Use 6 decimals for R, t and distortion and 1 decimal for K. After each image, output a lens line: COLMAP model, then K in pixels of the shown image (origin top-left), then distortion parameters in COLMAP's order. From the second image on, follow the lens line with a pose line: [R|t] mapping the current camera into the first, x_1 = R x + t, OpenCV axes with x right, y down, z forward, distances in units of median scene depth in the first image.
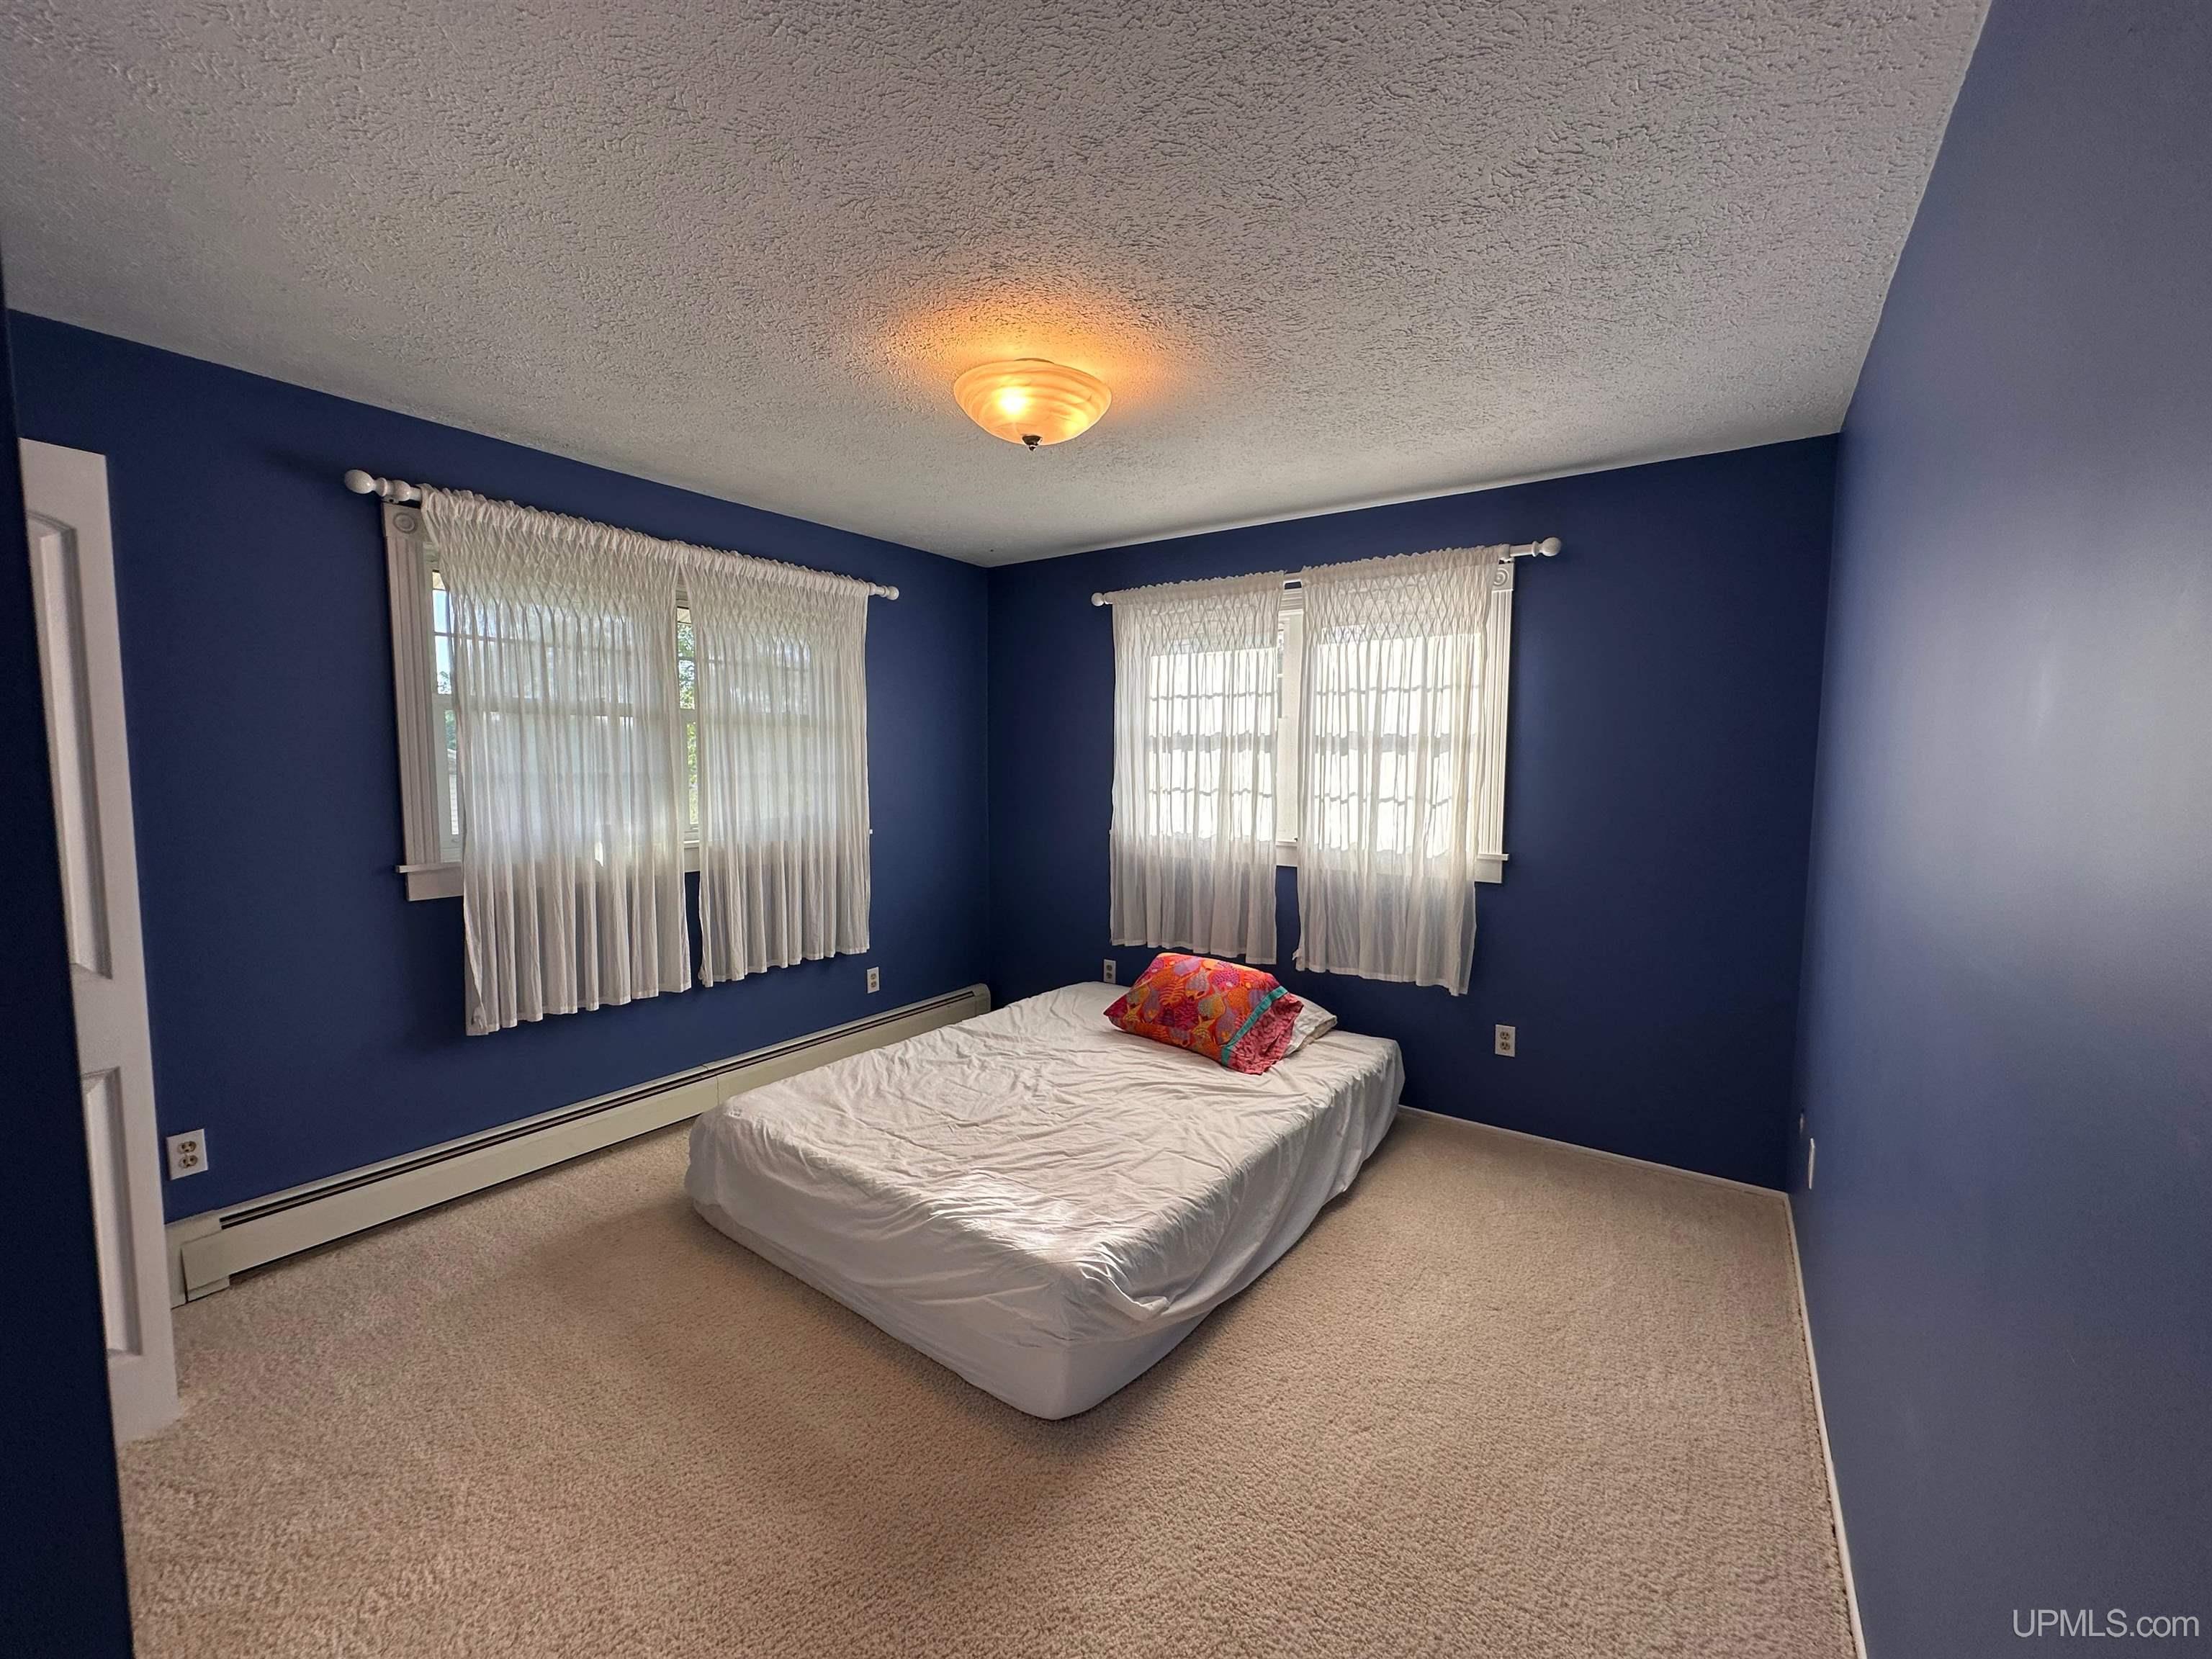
lens RADIAL K [[883.4, 0, 1106.0], [0, 883.4, 829.5], [0, 0, 1]] dist [0.000498, 0.000113]
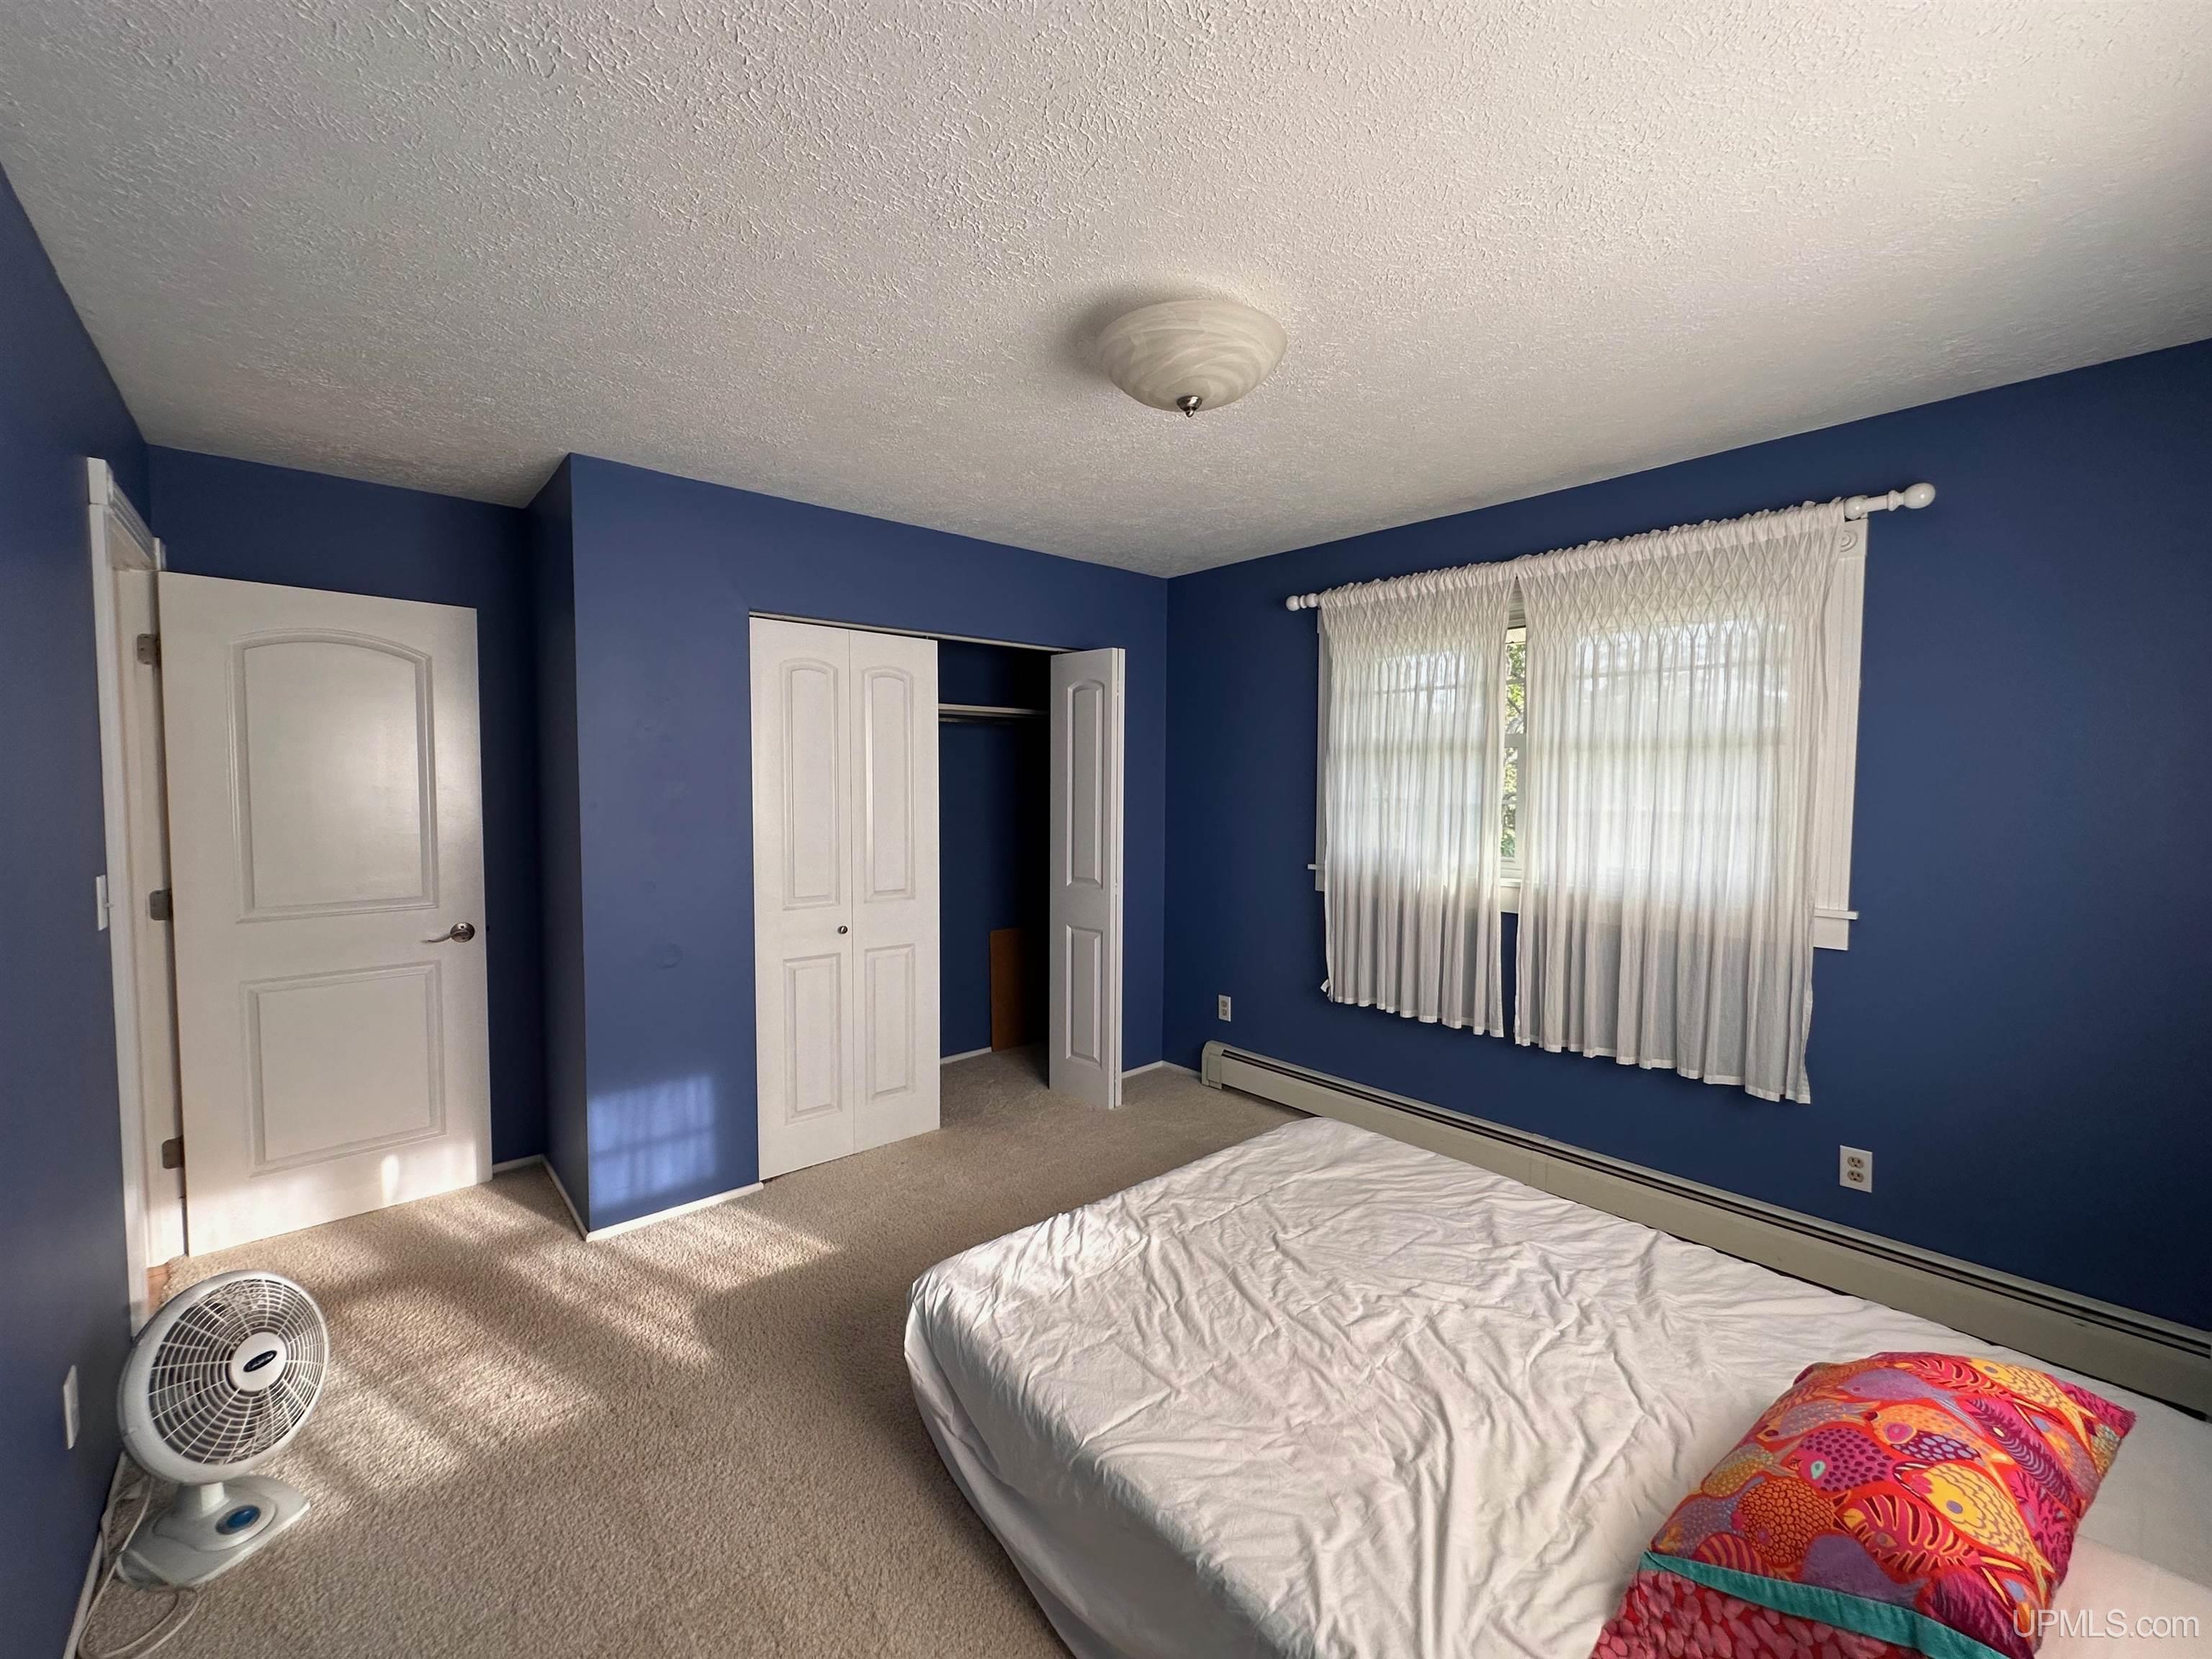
lens RADIAL K [[883.4, 0, 1106.0], [0, 883.4, 829.5], [0, 0, 1]] dist [0.000498, 0.000113]
pose [[-0.224811, 0.048069, -0.973216, 0.569859], [-0.080787, 0.994424, 0.067778, -0.073666], [0.971048, 0.093860, -0.219675, 0.865645]]
